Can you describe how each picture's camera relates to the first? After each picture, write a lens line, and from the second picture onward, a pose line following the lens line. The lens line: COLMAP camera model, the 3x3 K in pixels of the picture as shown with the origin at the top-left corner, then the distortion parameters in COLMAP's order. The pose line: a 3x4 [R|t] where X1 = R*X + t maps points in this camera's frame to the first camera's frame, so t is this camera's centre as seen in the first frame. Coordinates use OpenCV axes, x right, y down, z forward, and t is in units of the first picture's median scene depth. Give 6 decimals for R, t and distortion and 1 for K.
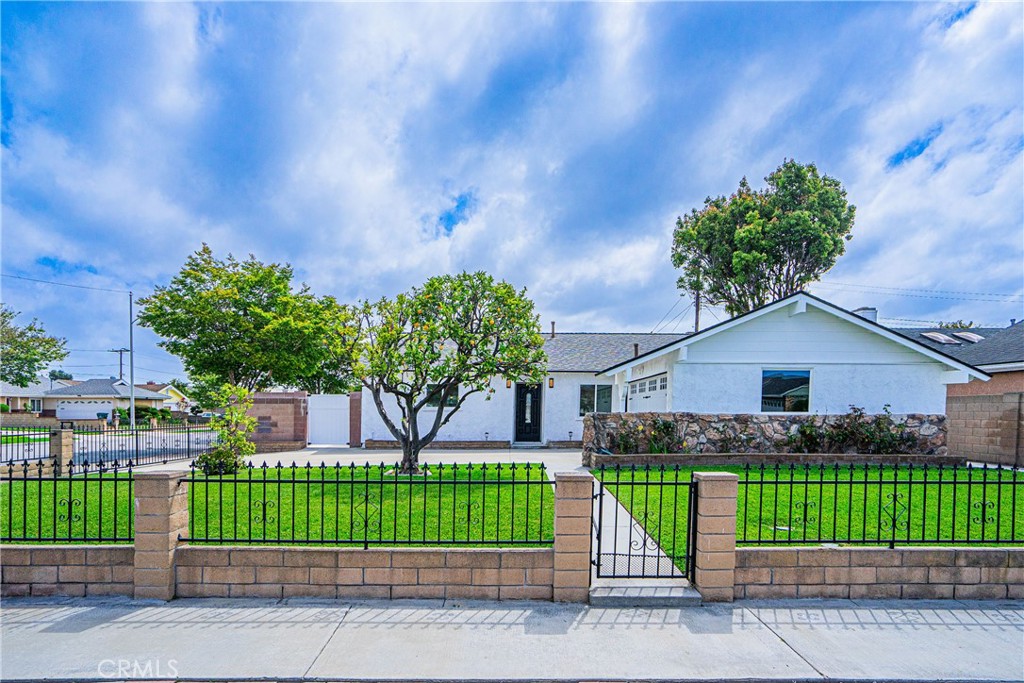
lens RADIAL K [[530.2, 0, 512.0], [0, 530.2, 341.5], [0, 0, 1]] dist [-0.032379, 0.000395]
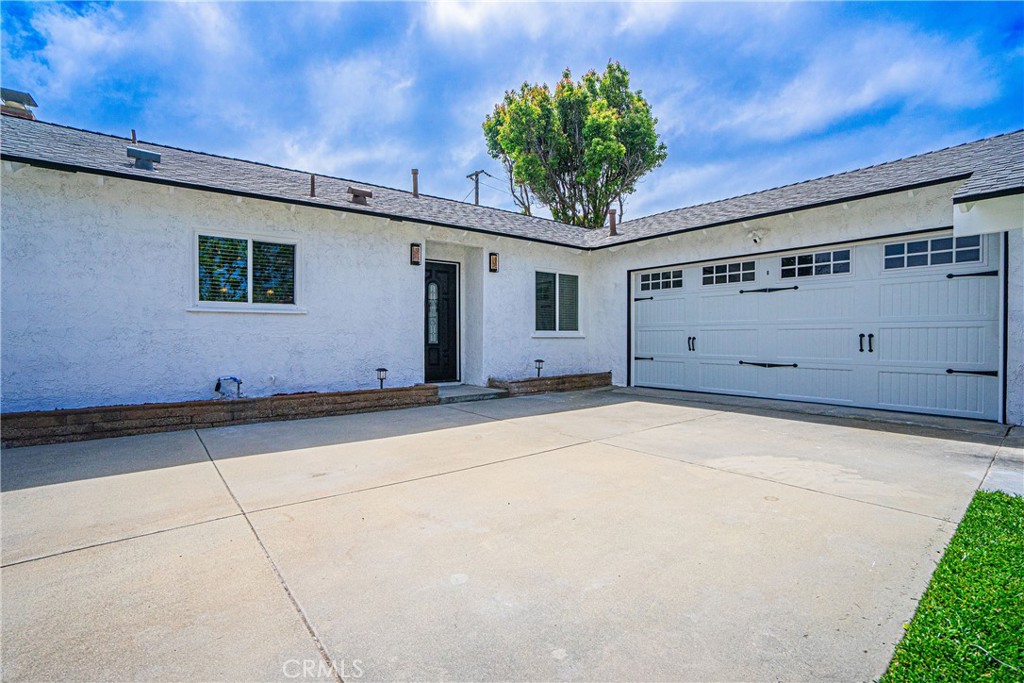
lens RADIAL K [[476.1, 0, 511.8], [0, 476.1, 349.0], [0, 0, 1]] dist [-0.052746, 0.023212]
pose [[0.828245, -0.017401, 0.560096, -0.165967], [-0.073006, 0.987648, 0.138641, 0.100757], [-0.555590, -0.155719, 0.816744, 0.654453]]
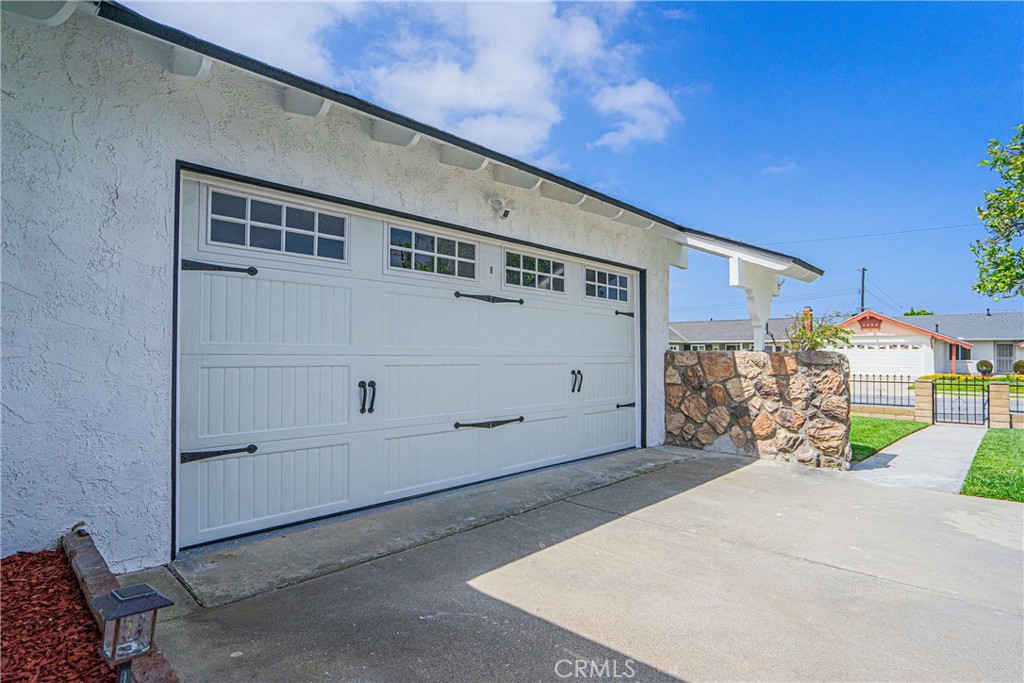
lens RADIAL K [[530.2, 0, 512.0], [0, 530.2, 341.5], [0, 0, 1]] dist [-0.032379, 0.000395]
pose [[-0.675640, 0.002285, 0.737228, 0.023204], [-0.115354, 0.987351, -0.108777, 0.138715], [-0.728151, -0.158536, -0.666830, 1.020146]]
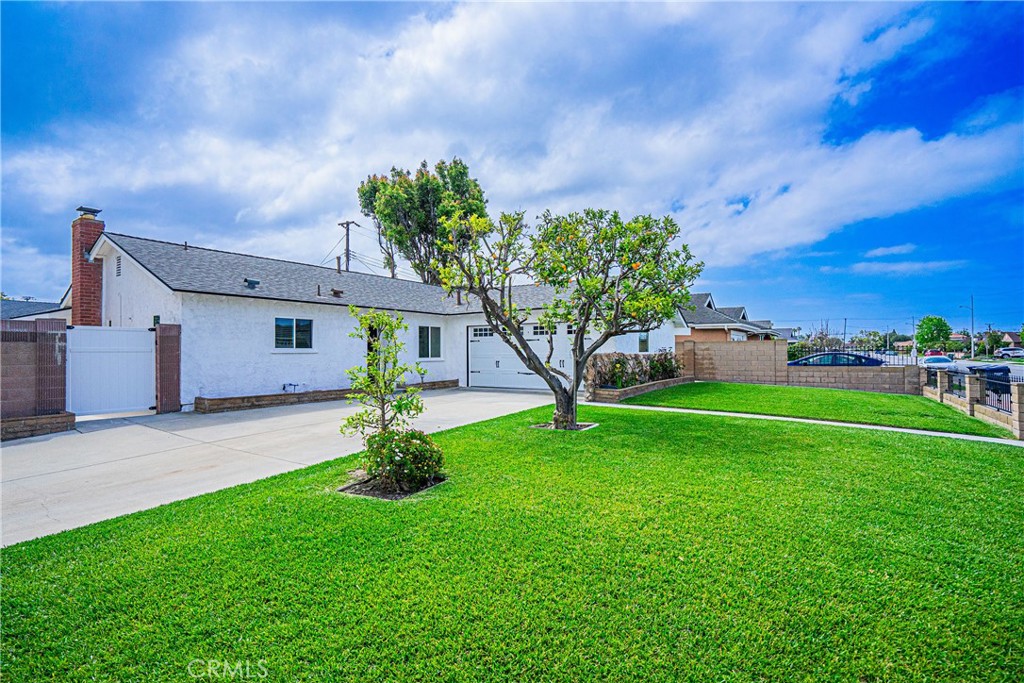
lens RADIAL K [[476.1, 0, 511.8], [0, 476.1, 349.0], [0, 0, 1]] dist [-0.052746, 0.023212]
pose [[0.601165, -0.001919, 0.799122, -0.489119], [-0.104634, 0.991199, 0.081094, 0.039839], [-0.792245, -0.132366, 0.595674, 0.364017]]
